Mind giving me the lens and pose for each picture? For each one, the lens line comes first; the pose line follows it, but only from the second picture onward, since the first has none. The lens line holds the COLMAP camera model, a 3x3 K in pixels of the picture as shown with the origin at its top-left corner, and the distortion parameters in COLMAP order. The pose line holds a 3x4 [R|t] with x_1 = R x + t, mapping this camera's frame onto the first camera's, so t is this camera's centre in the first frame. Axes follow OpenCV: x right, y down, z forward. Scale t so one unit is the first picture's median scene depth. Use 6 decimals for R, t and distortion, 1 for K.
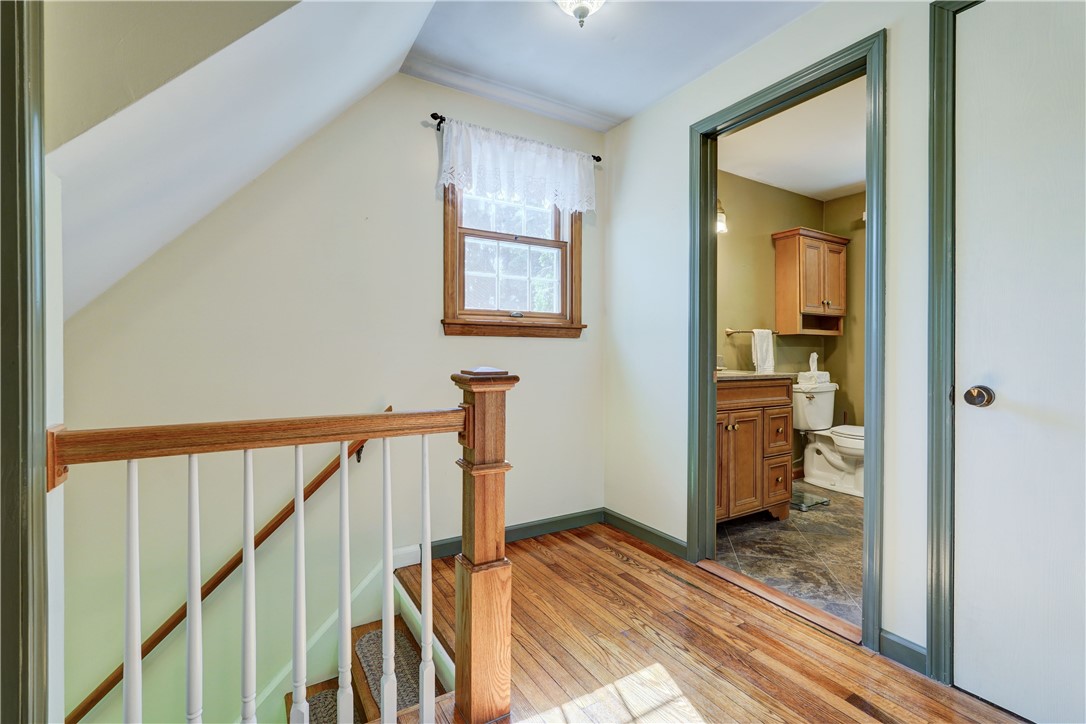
lens RADIAL K [[488.2, 0, 539.5], [0, 488.2, 357.2], [0, 0, 1]] dist [-0.019082, 0.010656]
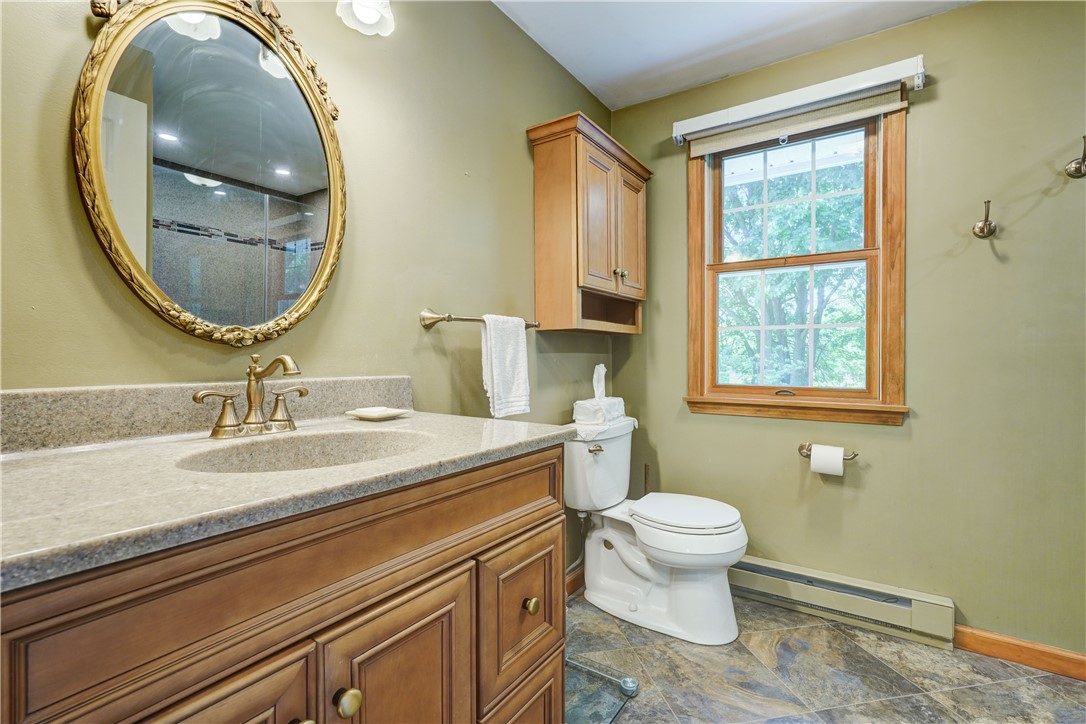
lens RADIAL K [[488.2, 0, 539.5], [0, 488.2, 357.2], [0, 0, 1]] dist [-0.019082, 0.010656]
pose [[0.911450, -0.001916, 0.411406, 0.280941], [0.002907, 0.999994, -0.001783, -0.016637], [-0.411400, 0.002821, 0.911450, 0.535163]]
